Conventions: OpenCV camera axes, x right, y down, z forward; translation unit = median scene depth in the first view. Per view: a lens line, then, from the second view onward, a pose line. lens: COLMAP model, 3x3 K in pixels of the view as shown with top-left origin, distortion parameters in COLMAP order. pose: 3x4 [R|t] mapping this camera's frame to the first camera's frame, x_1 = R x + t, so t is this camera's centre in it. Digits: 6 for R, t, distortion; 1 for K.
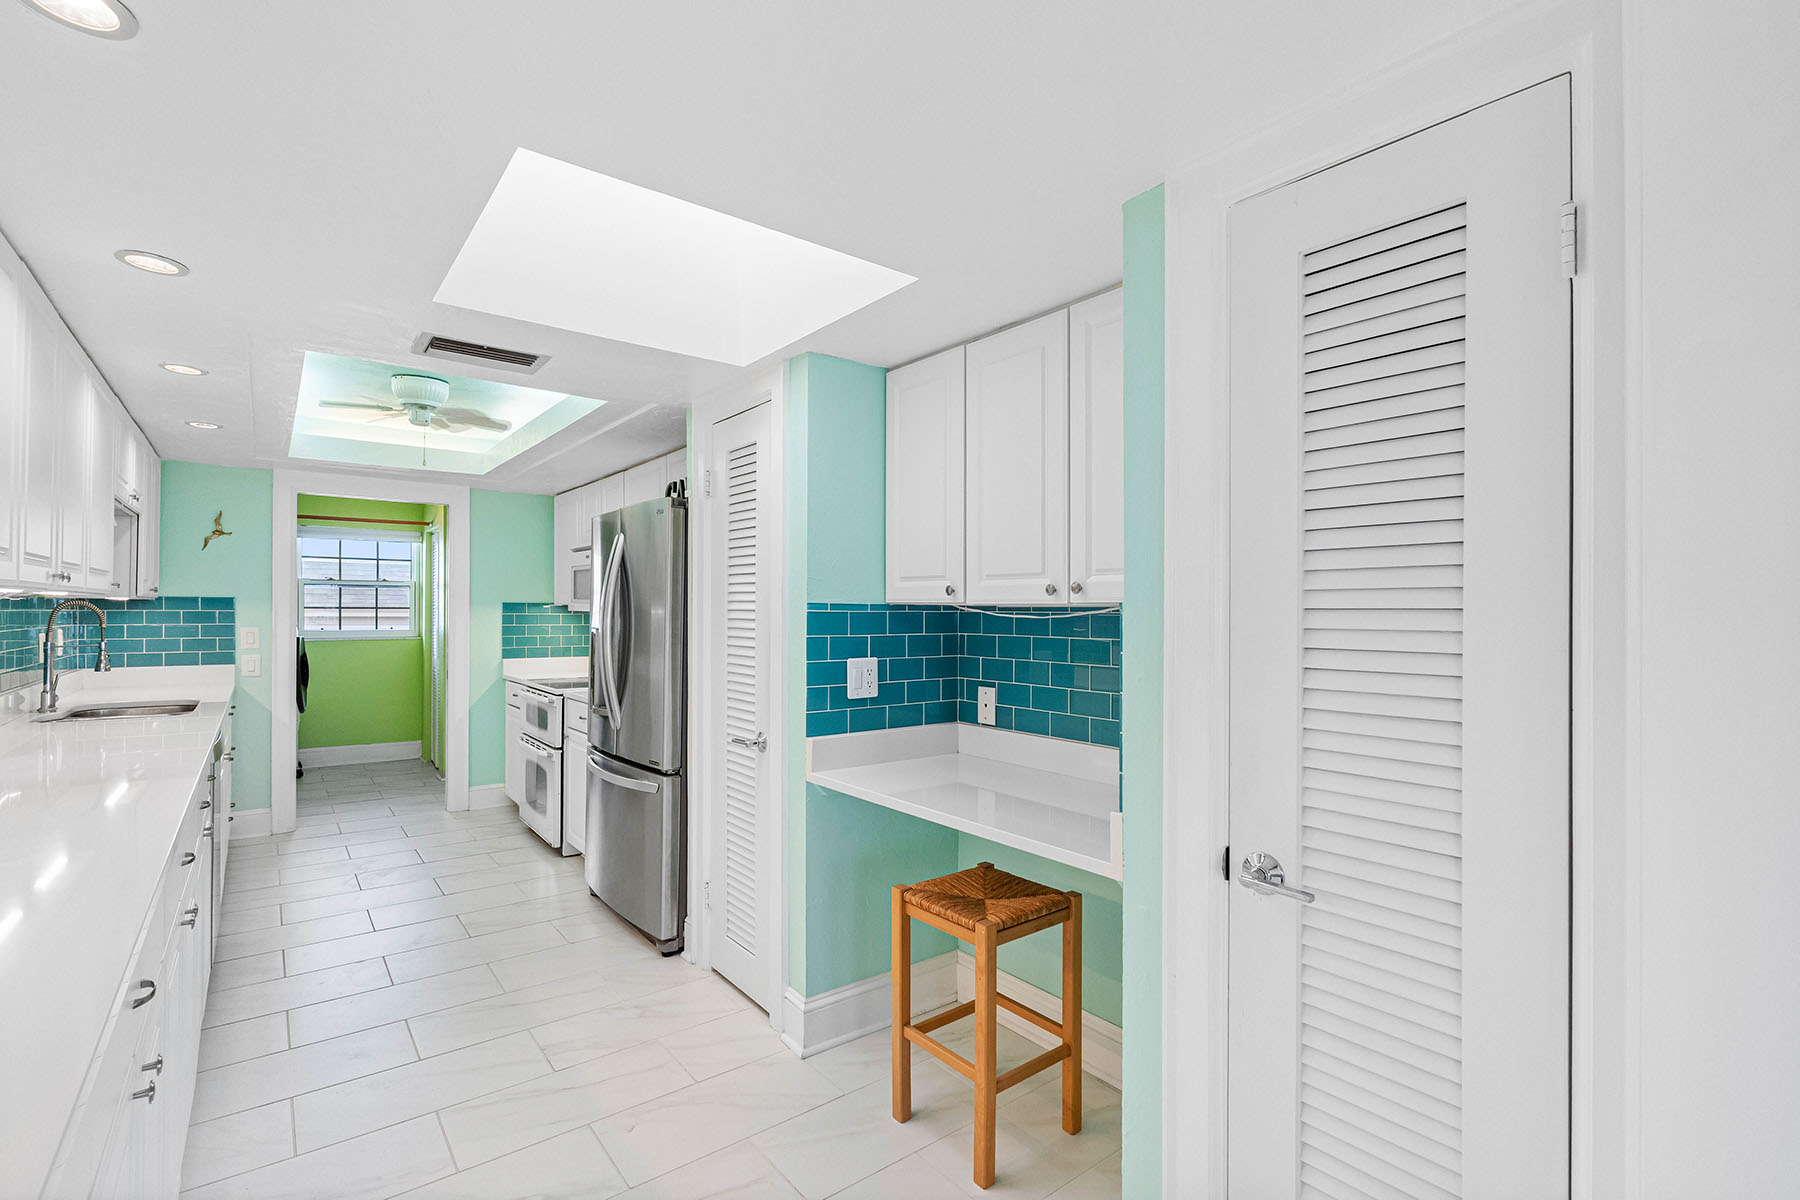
lens RADIAL K [[801.3, 0, 898.1], [0, 801.3, 607.4], [0, 0, 1]] dist [0.002171, 0.000016]
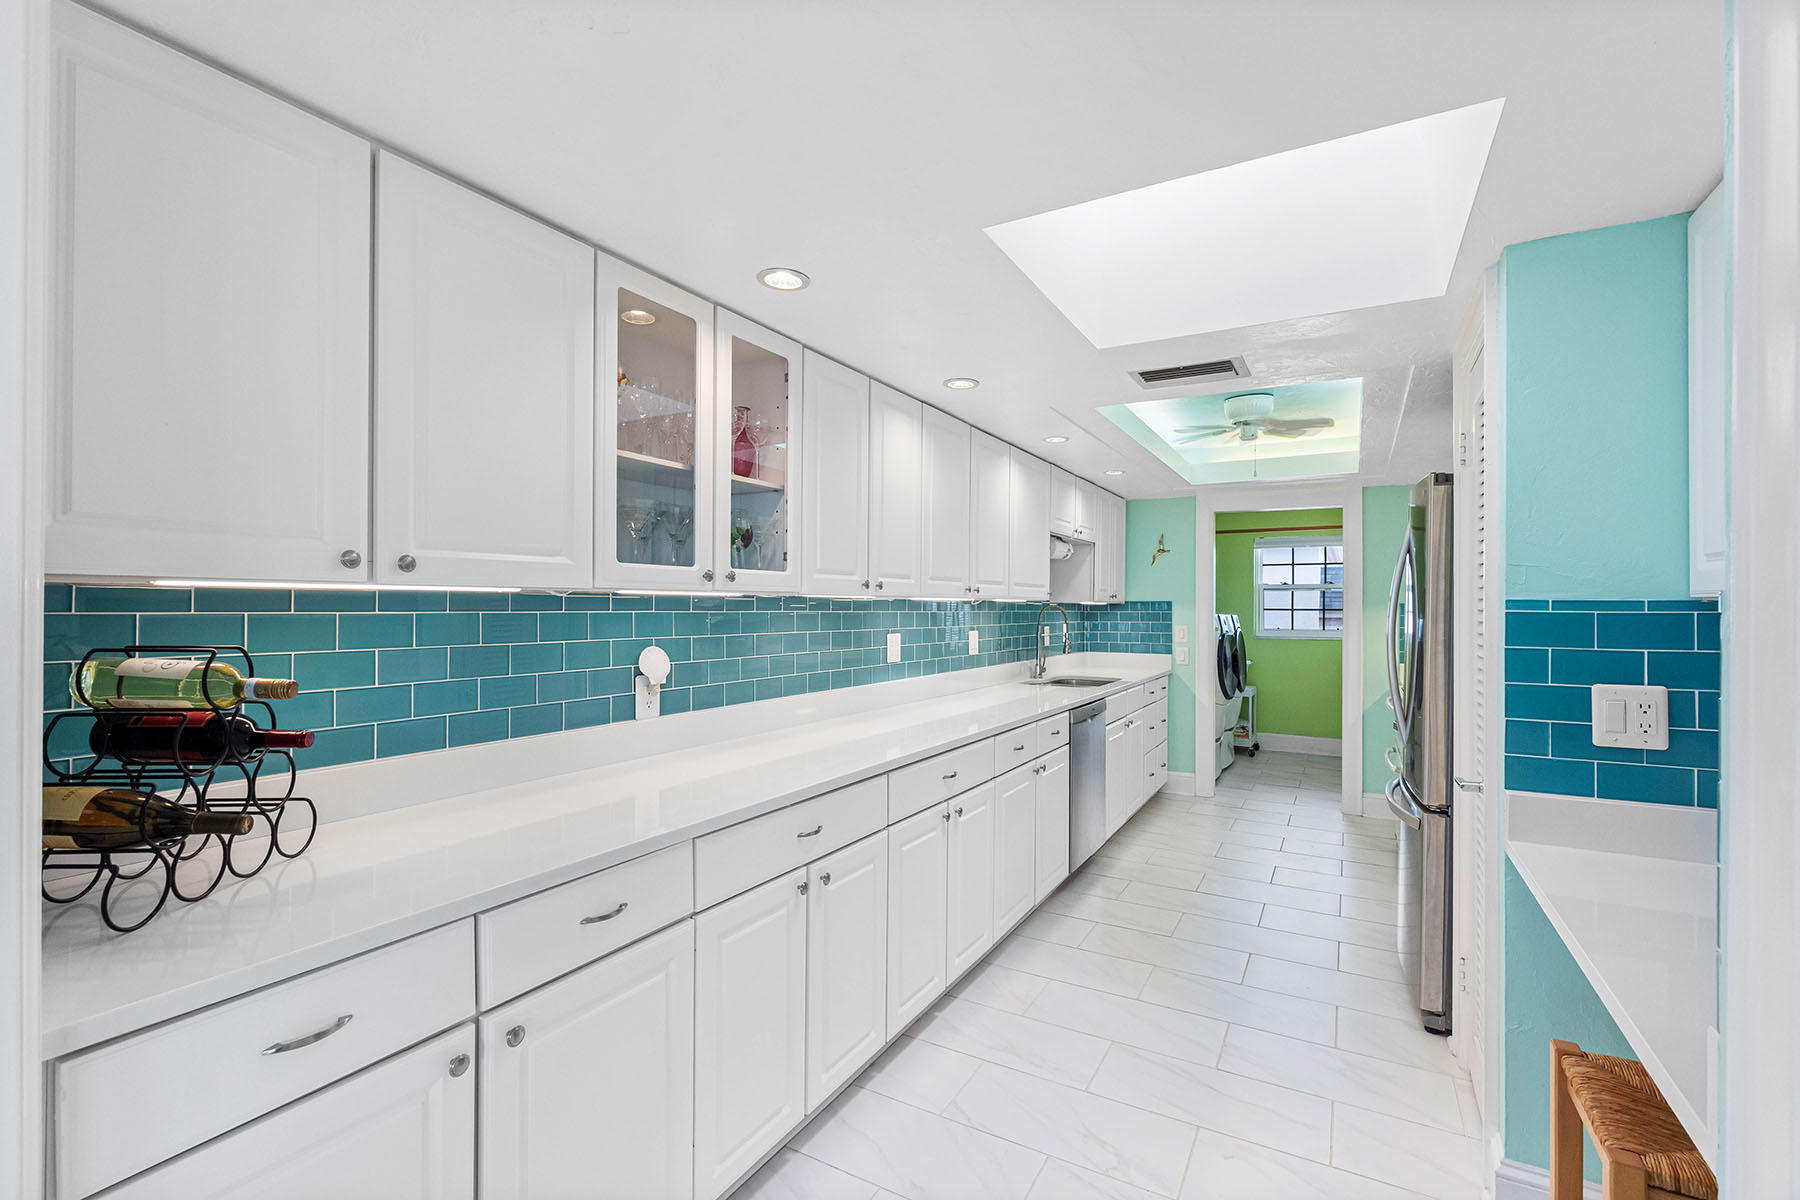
lens RADIAL K [[801.3, 0, 898.1], [0, 801.3, 607.4], [0, 0, 1]] dist [0.002171, 0.000016]
pose [[0.387919, -0.005705, -0.921676, 0.248822], [0.003964, 0.999982, -0.004521, 0.001589], [0.921685, -0.001900, 0.387934, 0.170897]]
